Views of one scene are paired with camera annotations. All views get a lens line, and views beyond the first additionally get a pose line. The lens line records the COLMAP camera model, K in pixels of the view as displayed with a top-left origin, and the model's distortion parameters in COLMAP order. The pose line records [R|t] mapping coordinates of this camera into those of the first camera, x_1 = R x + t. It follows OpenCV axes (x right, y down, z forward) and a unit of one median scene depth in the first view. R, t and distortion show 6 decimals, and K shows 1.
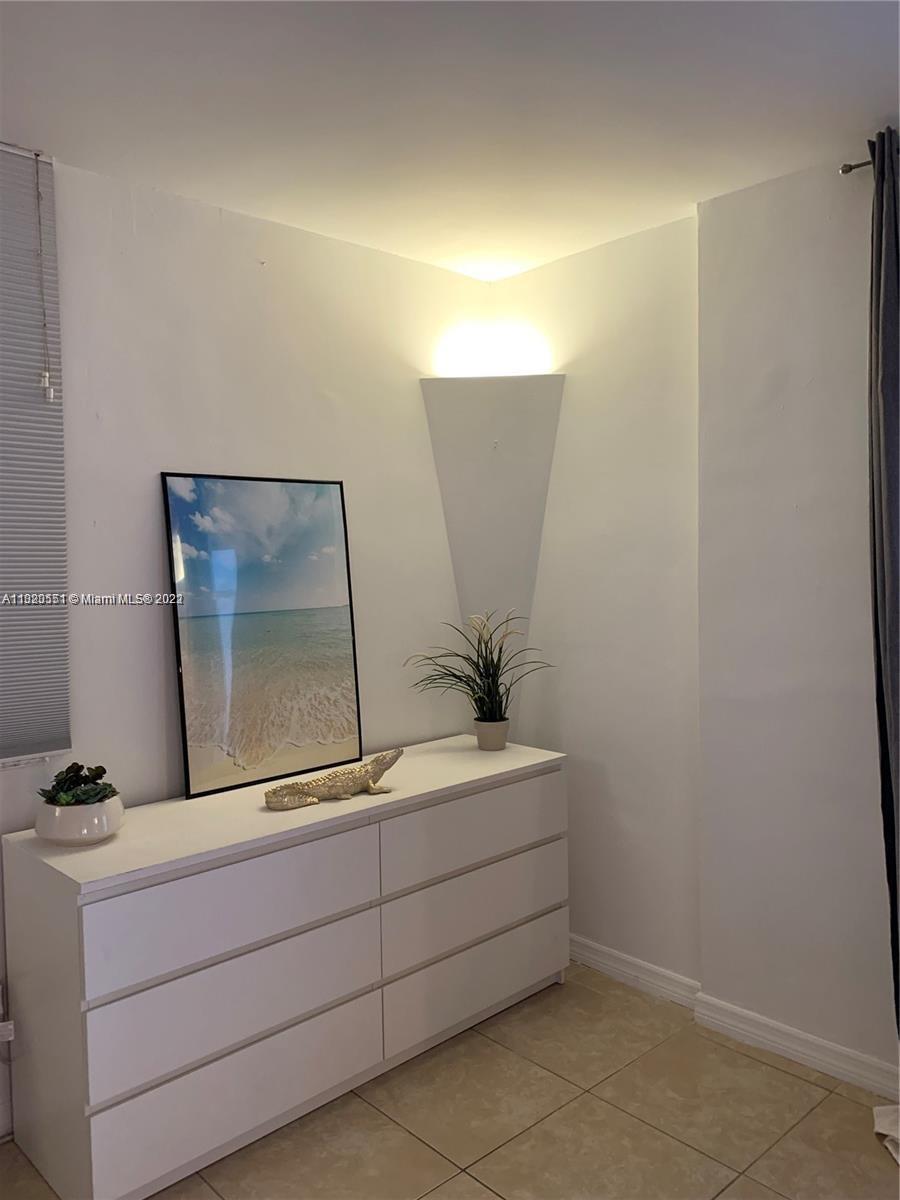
lens RADIAL K [[900.8, 0, 450.0], [0, 900.8, 600.0], [0, 0, 1]] dist [0.005869, -0.053719]
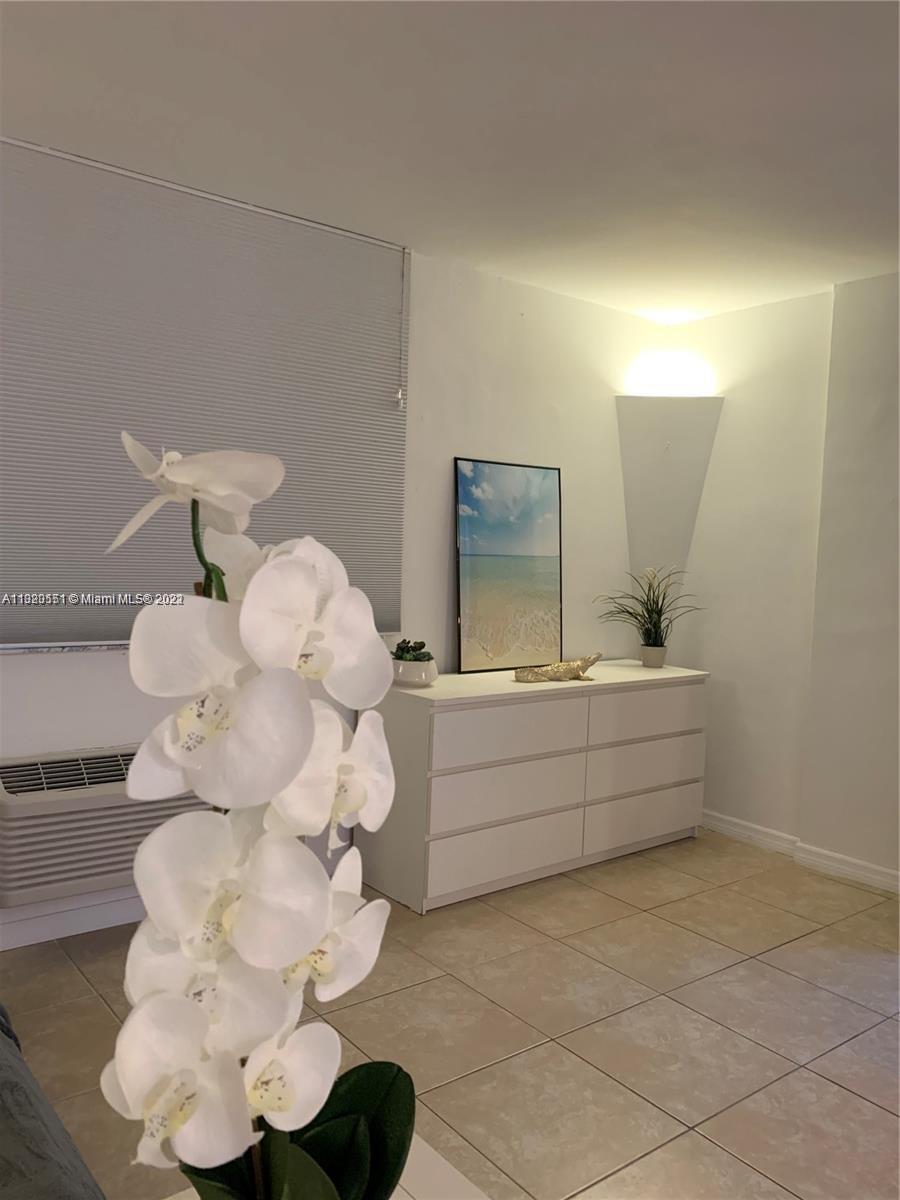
lens RADIAL K [[906.3, 0, 450.0], [0, 906.3, 600.0], [0, 0, 1]] dist [0.083349, -0.220693]
pose [[0.994447, 0.061492, -0.085403, -0.170919], [-0.060425, 0.998060, 0.015020, 0.069357], [0.086161, -0.009776, 0.996233, -0.479062]]
